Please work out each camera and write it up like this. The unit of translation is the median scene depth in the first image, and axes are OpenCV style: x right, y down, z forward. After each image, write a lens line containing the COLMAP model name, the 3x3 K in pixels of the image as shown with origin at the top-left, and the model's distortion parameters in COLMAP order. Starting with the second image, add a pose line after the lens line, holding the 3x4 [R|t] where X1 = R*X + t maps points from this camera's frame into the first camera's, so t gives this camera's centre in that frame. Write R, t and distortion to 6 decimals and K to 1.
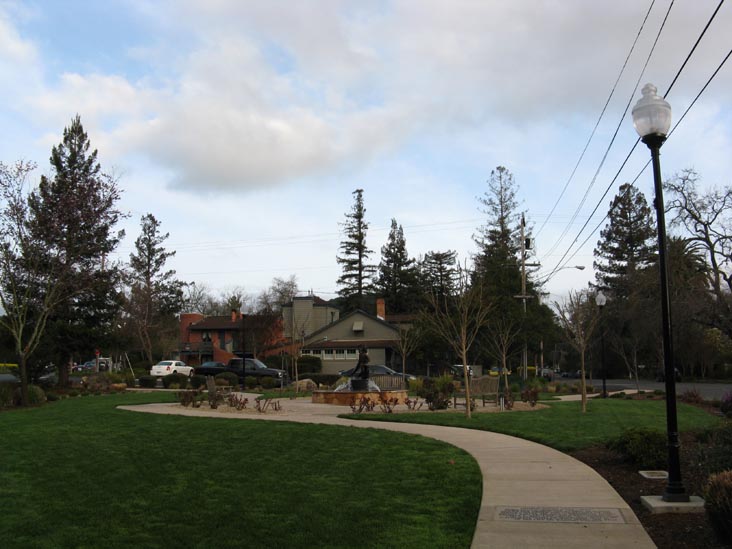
lens RADIAL K [[746.8, 0, 366.0], [0, 746.8, 274.5], [0, 0, 1]] dist [-0.195586, 0.200490]
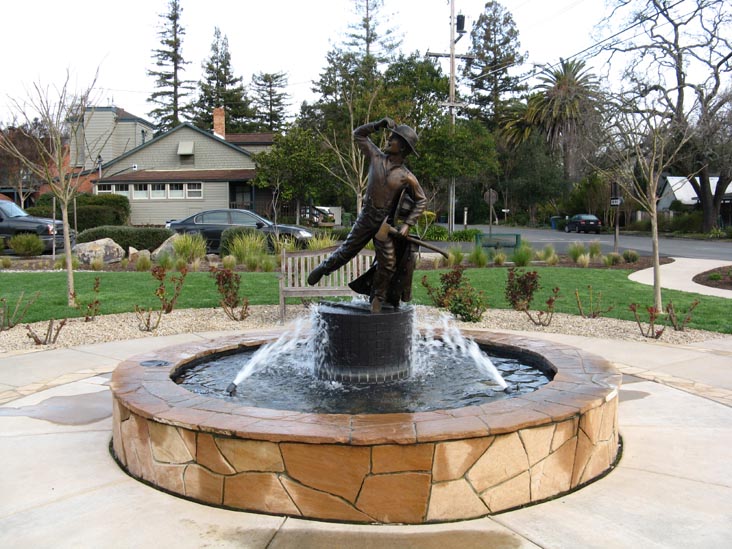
lens RADIAL K [[746.8, 0, 366.0], [0, 746.8, 274.5], [0, 0, 1]] dist [-0.195586, 0.200490]
pose [[0.967201, -0.018199, 0.253358, -0.012359], [-0.036315, 0.977277, 0.208832, 0.020081], [-0.251401, -0.211184, 0.944563, 0.177871]]
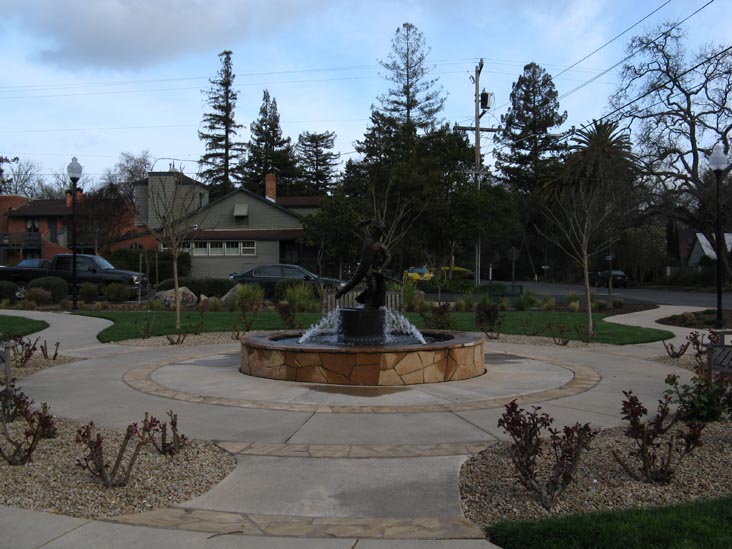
lens RADIAL K [[767.5, 0, 367.6], [0, 767.5, 265.2], [0, 0, 1]] dist [-0.209464, 0.249297]
pose [[0.980671, 0.004800, 0.195607, -0.018556], [-0.029341, 0.992003, 0.122758, 0.014729], [-0.193453, -0.126124, 0.972969, 0.131411]]
